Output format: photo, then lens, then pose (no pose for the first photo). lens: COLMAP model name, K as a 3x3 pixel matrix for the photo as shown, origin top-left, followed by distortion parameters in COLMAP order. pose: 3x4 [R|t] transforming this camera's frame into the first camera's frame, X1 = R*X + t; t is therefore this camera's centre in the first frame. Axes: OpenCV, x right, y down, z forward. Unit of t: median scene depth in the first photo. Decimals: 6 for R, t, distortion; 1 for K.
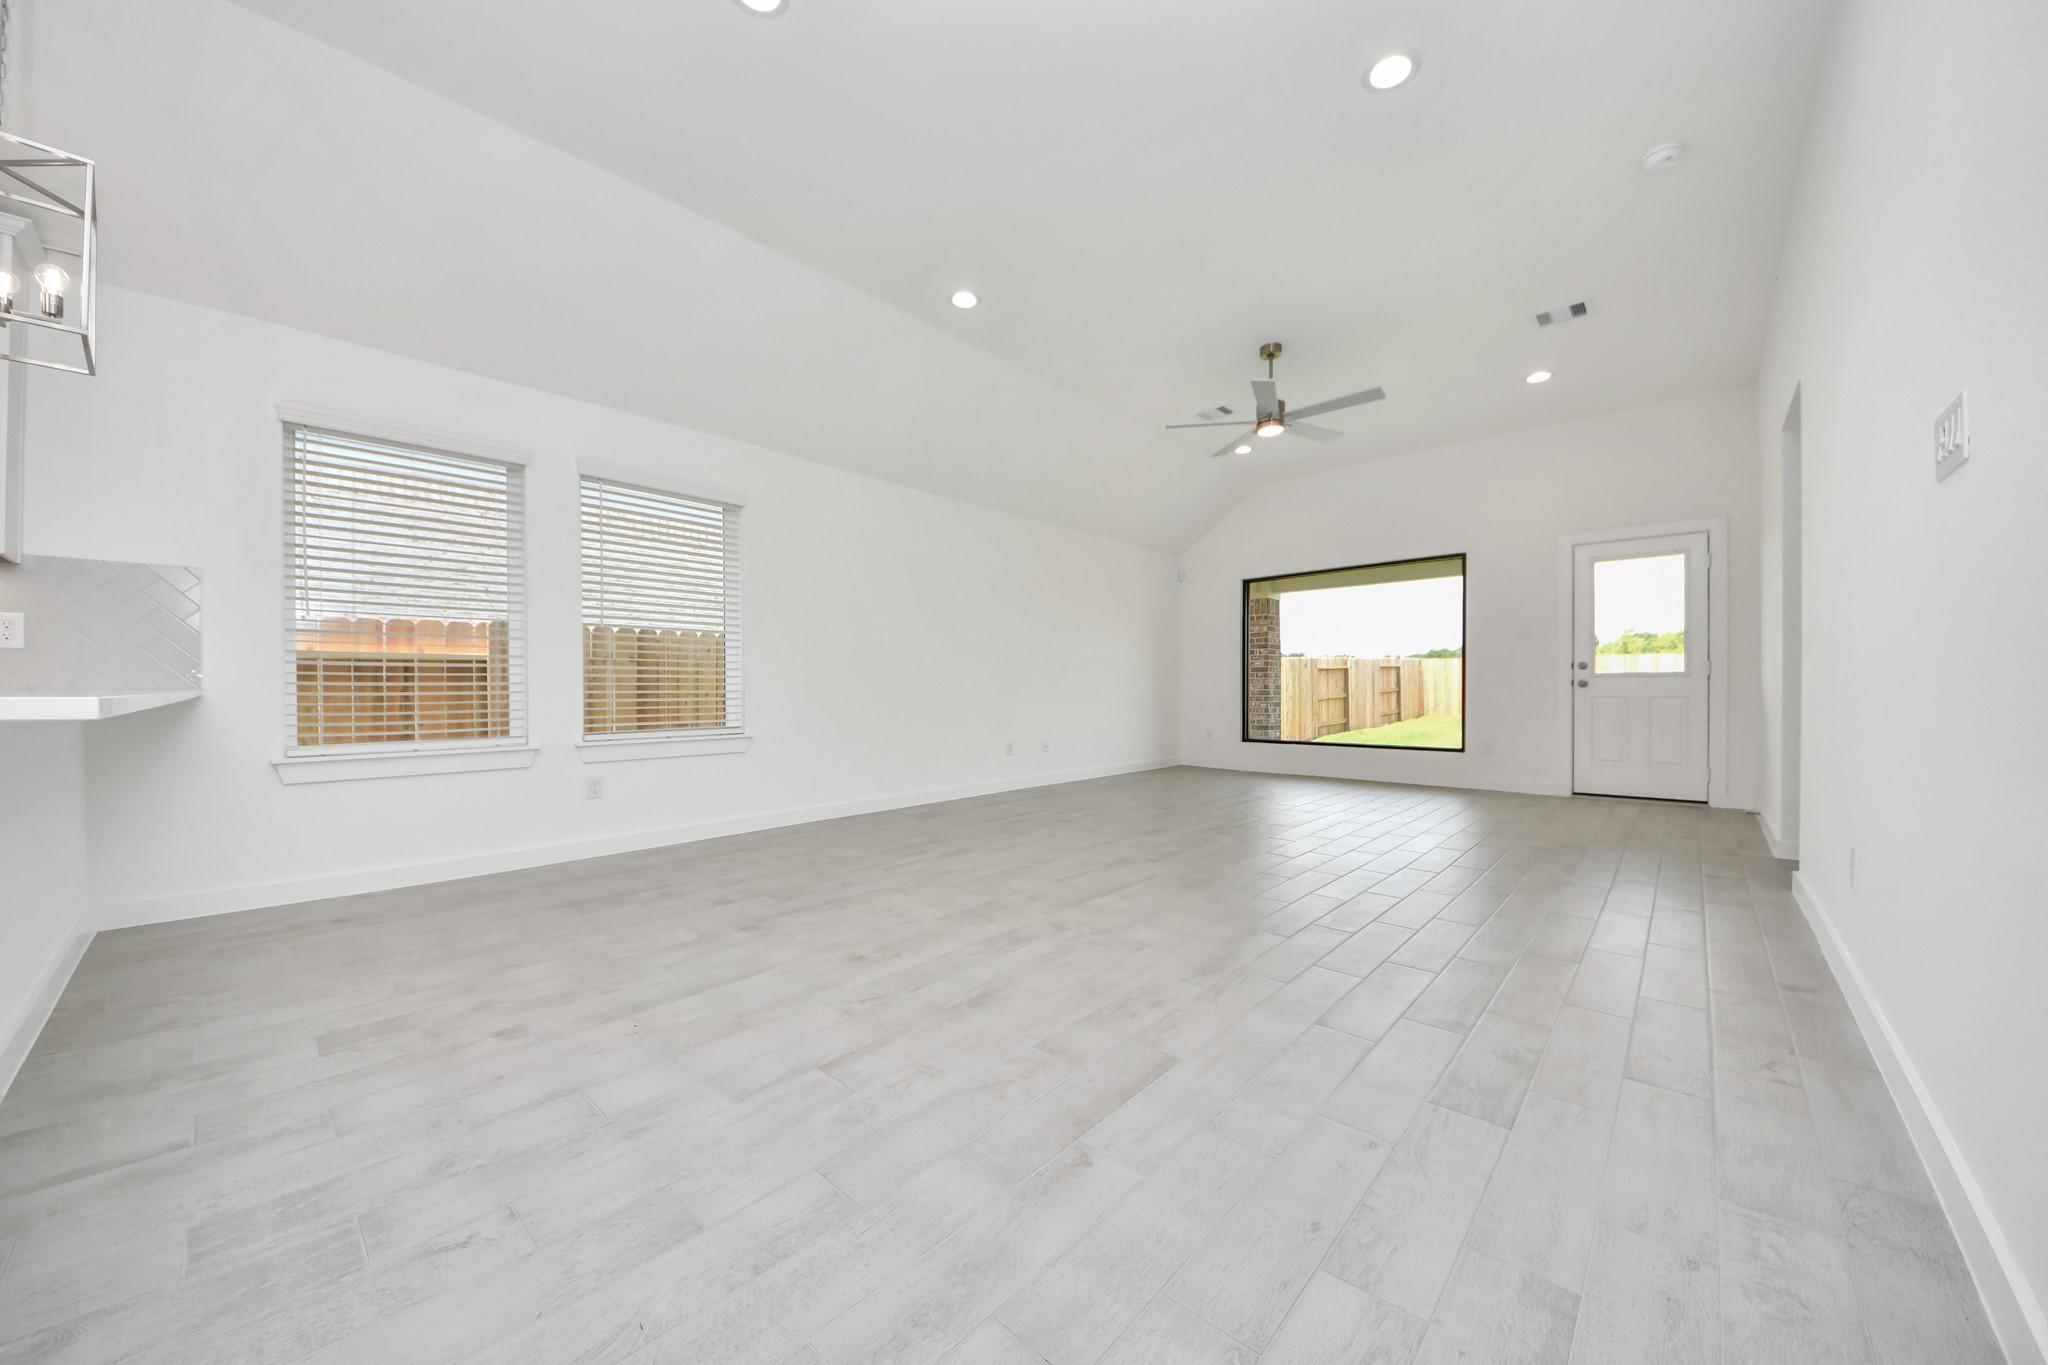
lens RADIAL K [[753.8, 0, 1013.9], [0, 753.8, 688.1], [0, 0, 1]] dist [0.027154, -0.019855]
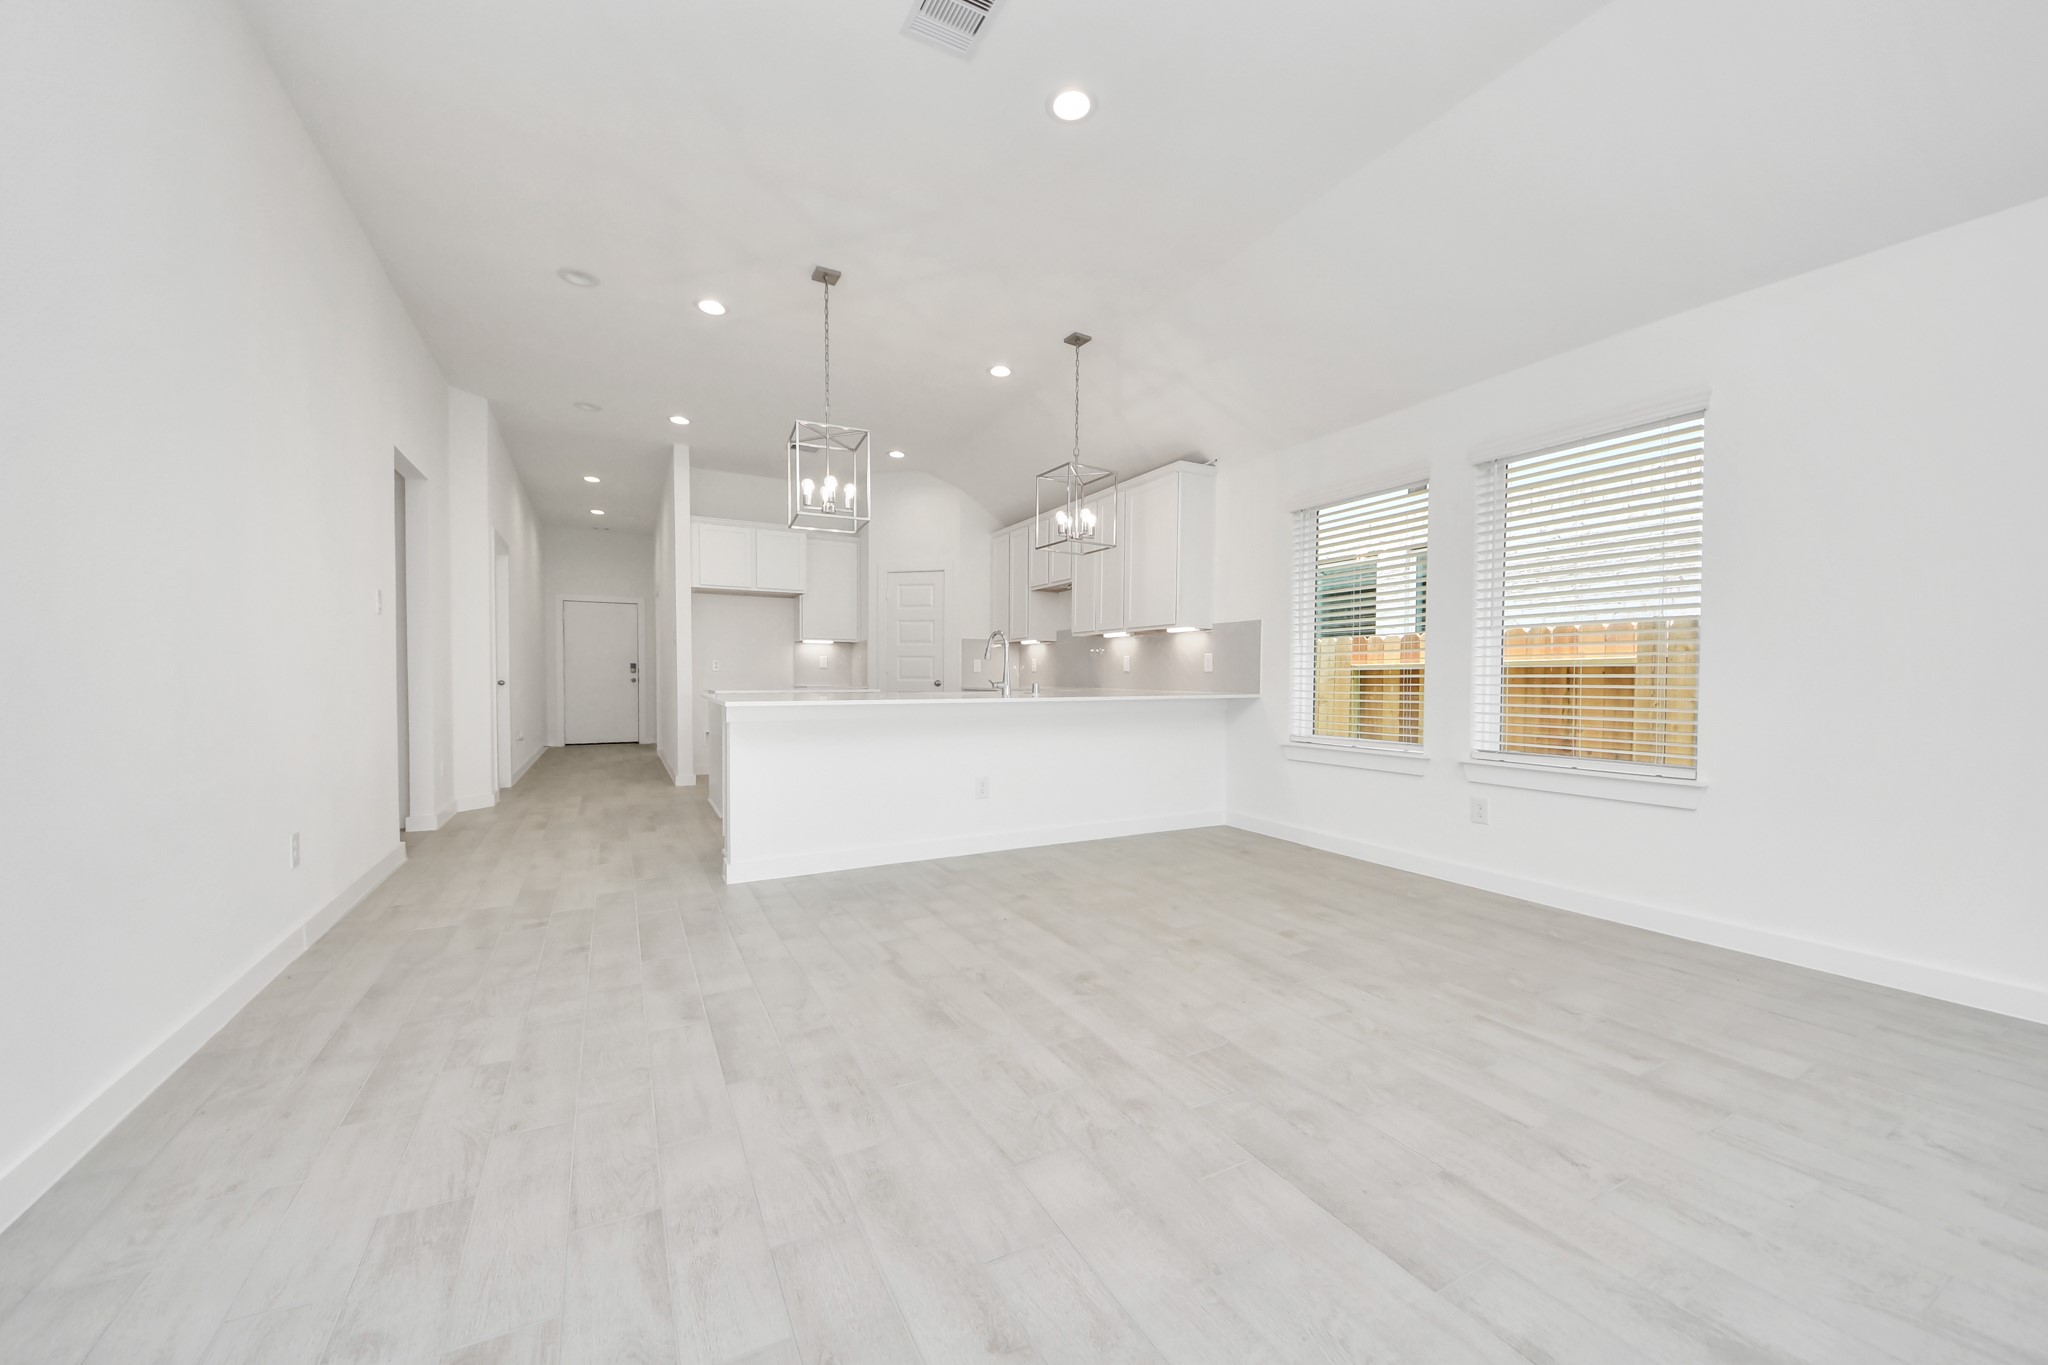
lens RADIAL K [[753.8, 0, 1013.9], [0, 753.8, 688.1], [0, 0, 1]] dist [0.027154, -0.019855]
pose [[-0.341575, 0.019517, -0.939652, 0.704994], [-0.004125, 0.999744, 0.022264, -0.047702], [0.939846, 0.011481, -0.341407, 1.154723]]
